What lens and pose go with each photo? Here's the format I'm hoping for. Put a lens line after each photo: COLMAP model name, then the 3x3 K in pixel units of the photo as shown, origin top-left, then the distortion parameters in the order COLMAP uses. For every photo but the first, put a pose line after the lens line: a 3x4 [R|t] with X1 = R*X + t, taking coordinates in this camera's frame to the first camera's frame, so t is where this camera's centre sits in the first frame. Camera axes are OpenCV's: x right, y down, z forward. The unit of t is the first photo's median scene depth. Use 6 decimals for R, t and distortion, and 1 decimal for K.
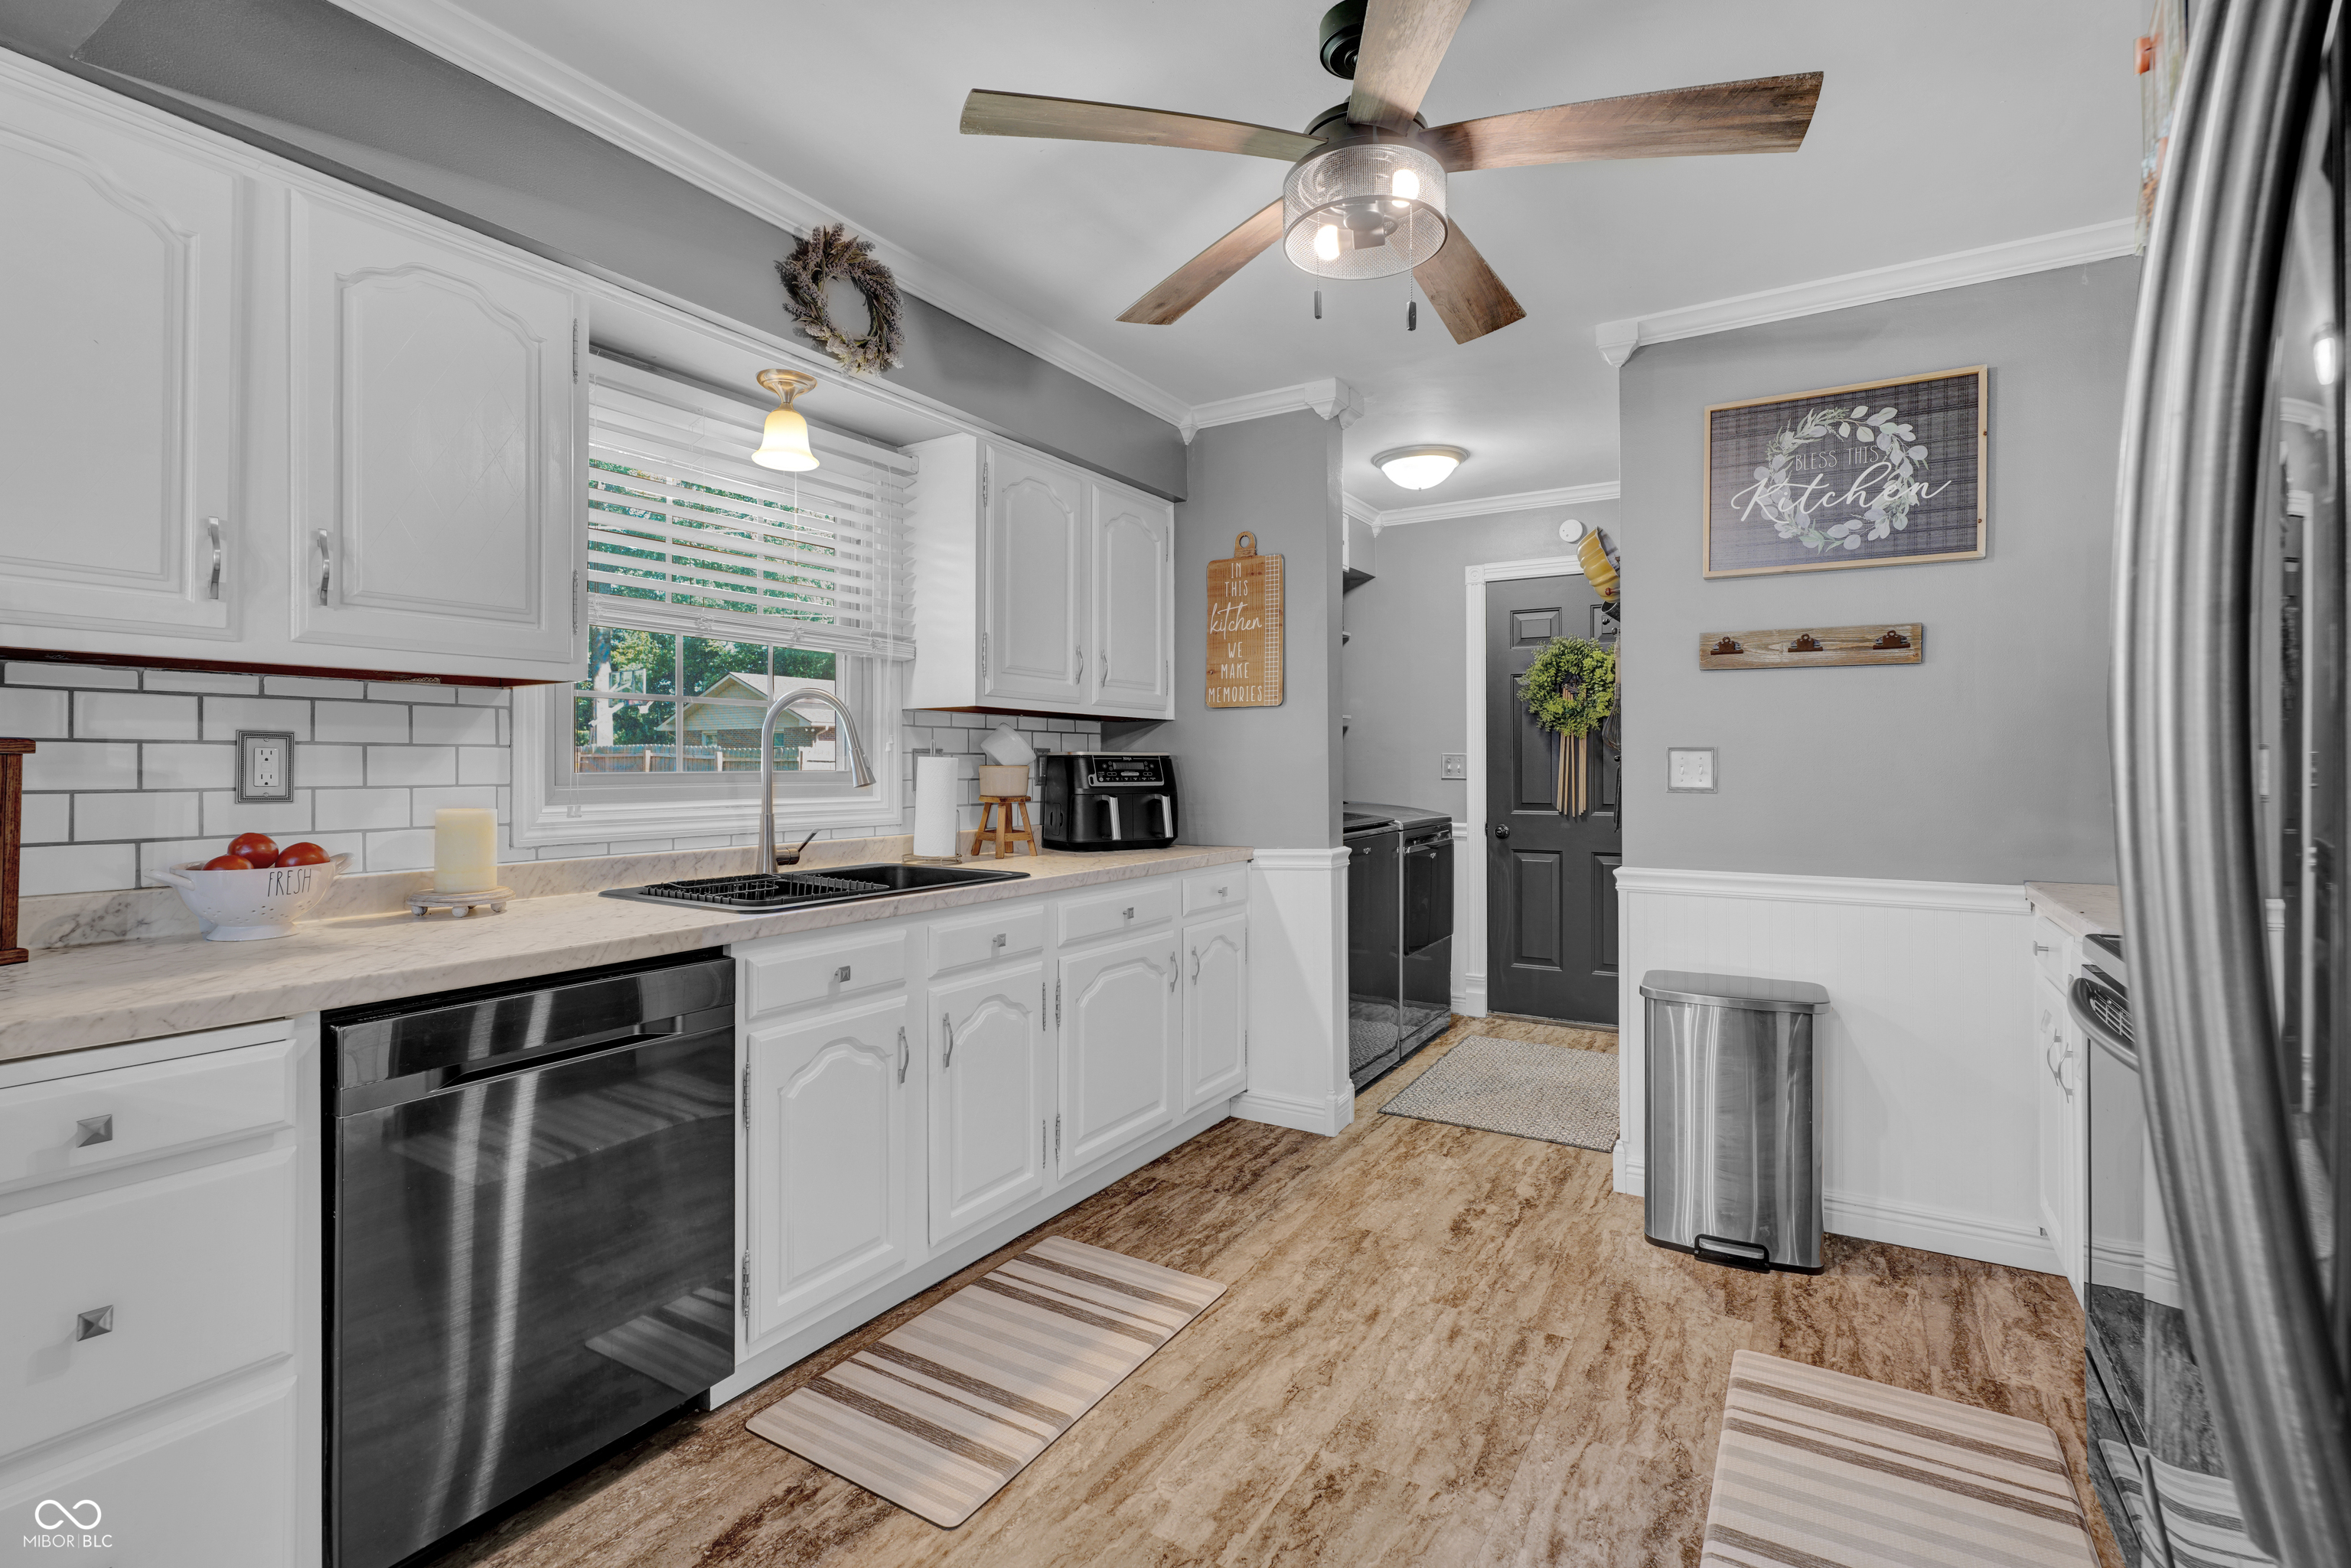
lens RADIAL K [[1081.6, 0, 1166.1], [0, 1081.6, 769.2], [0, 0, 1]] dist [-0.017046, 0.000107]
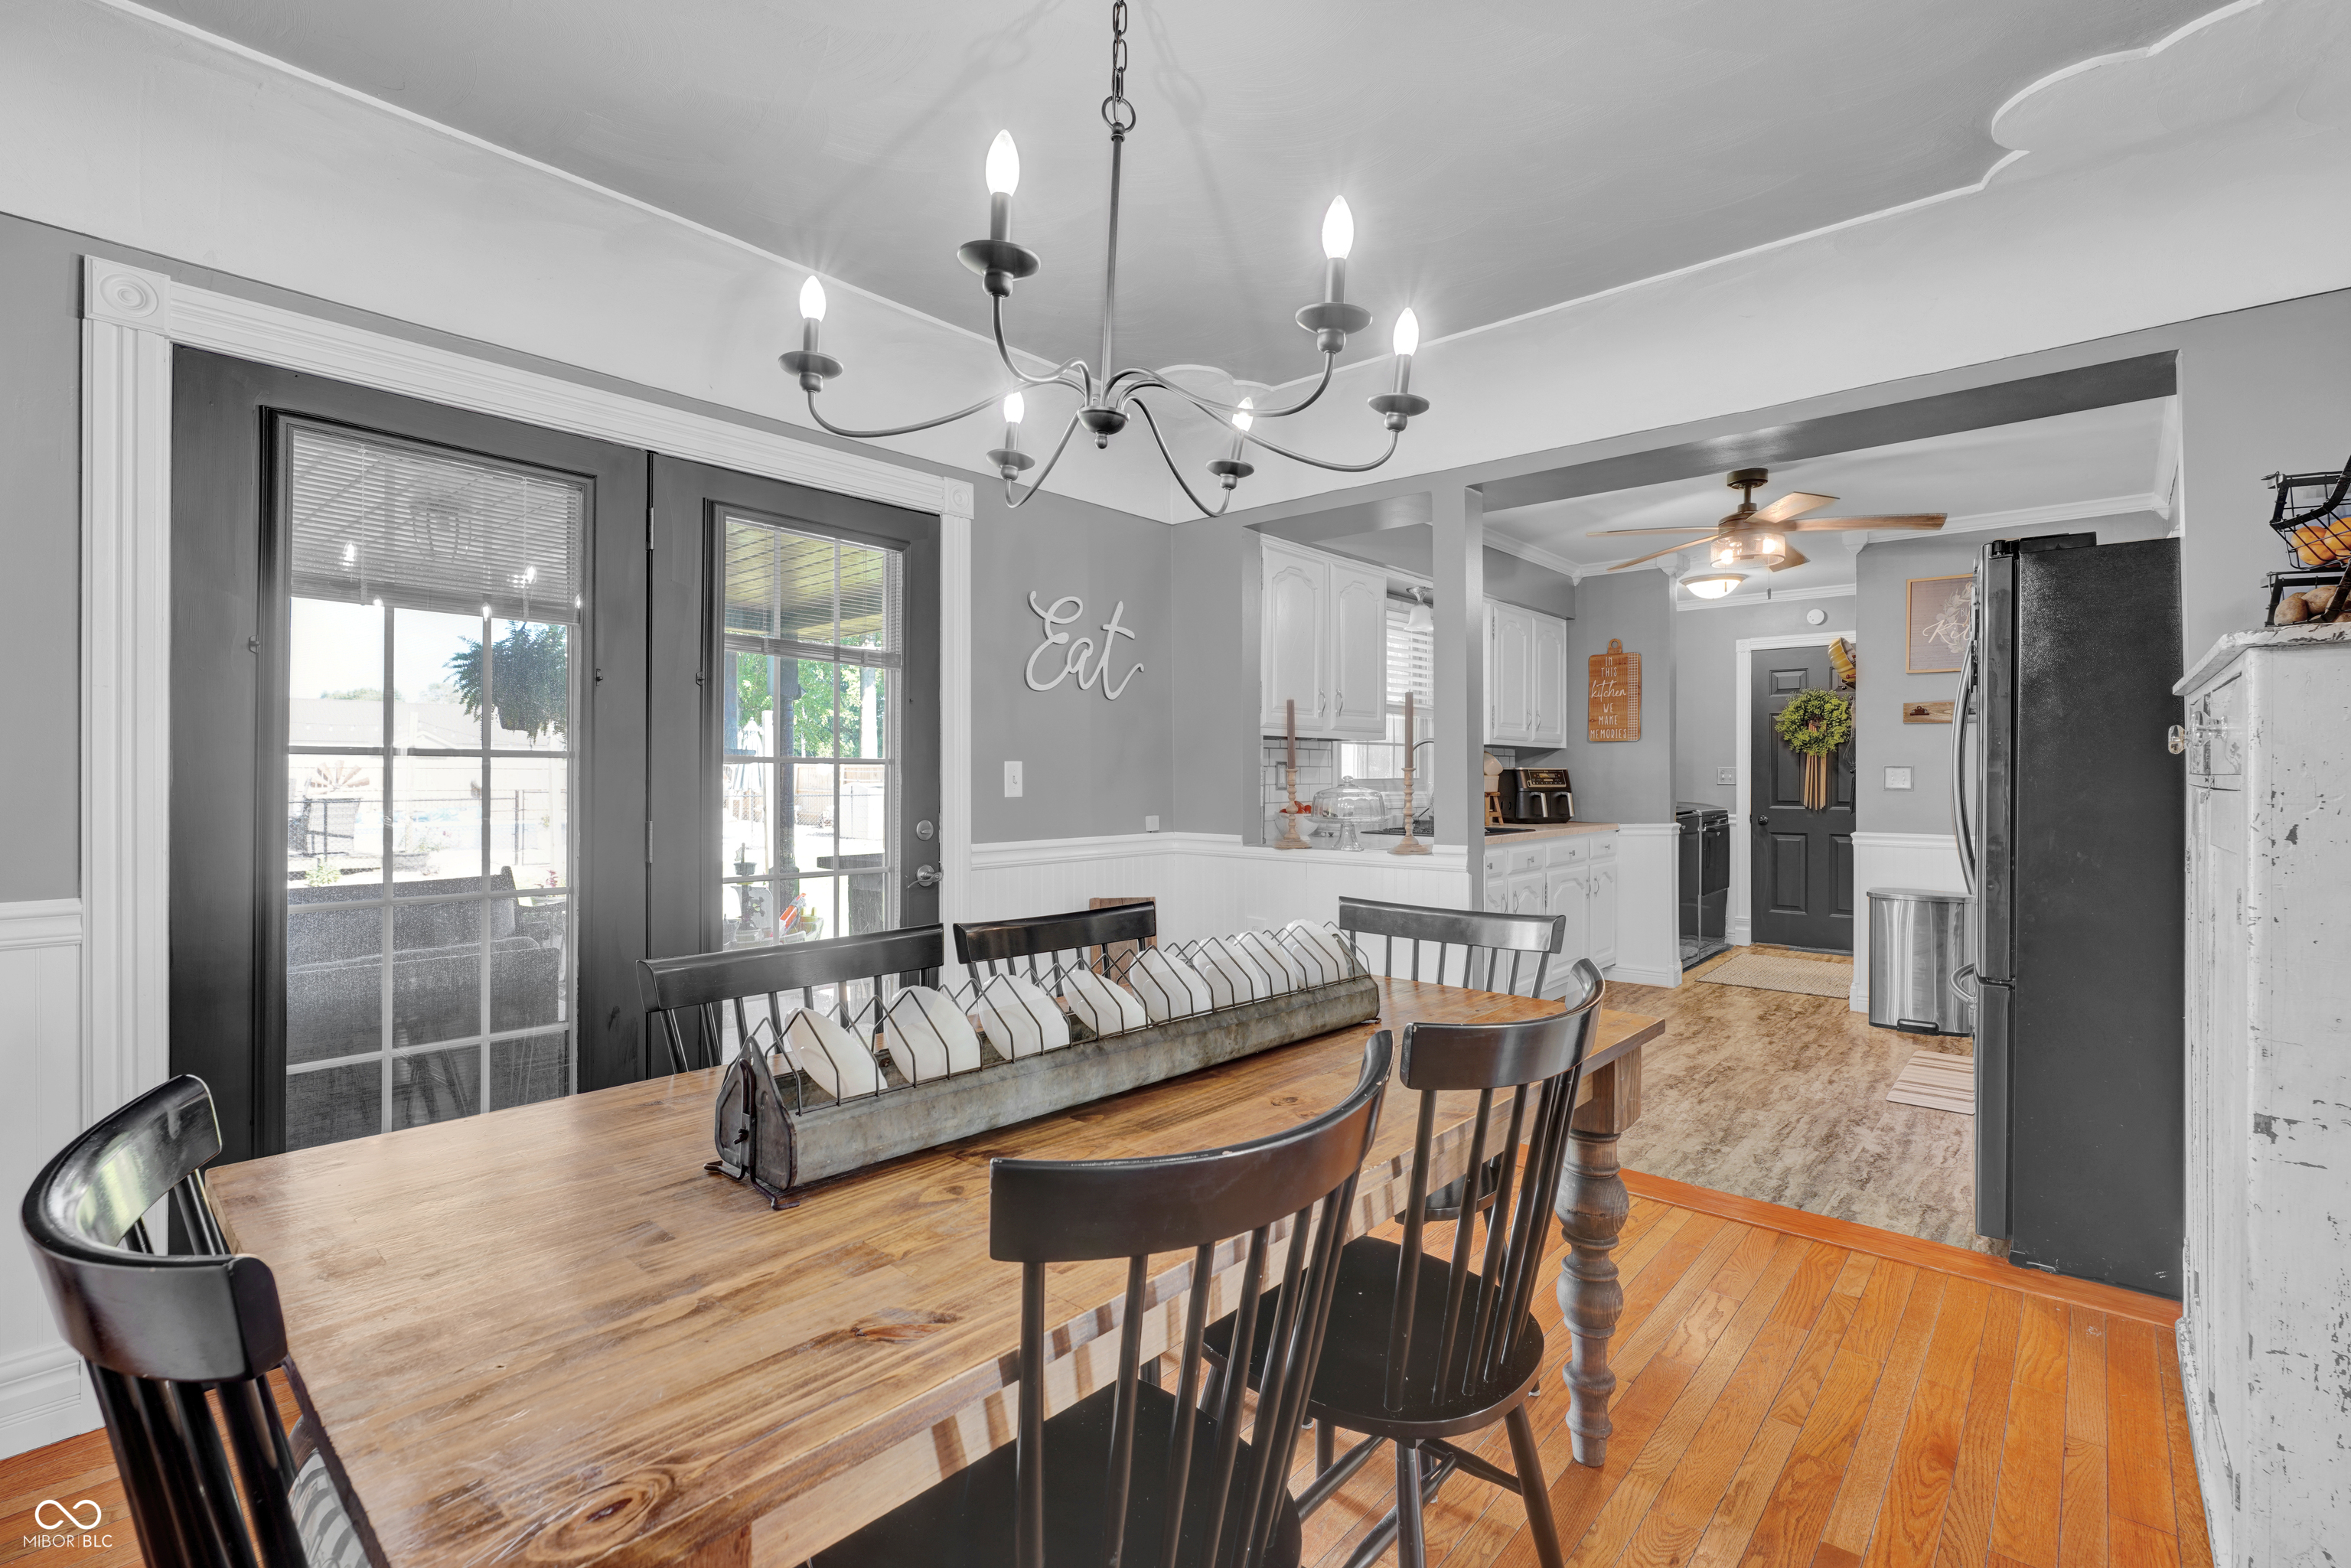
lens RADIAL K [[1068.9, 0, 1171.7], [0, 1068.9, 782.3], [0, 0, 1]] dist [0.000967, 0.000810]
pose [[0.987486, 0.002090, -0.157693, -0.344571], [-0.001482, 0.999991, 0.003975, 0.001794], [0.157700, -0.003691, 0.987480, -0.766819]]
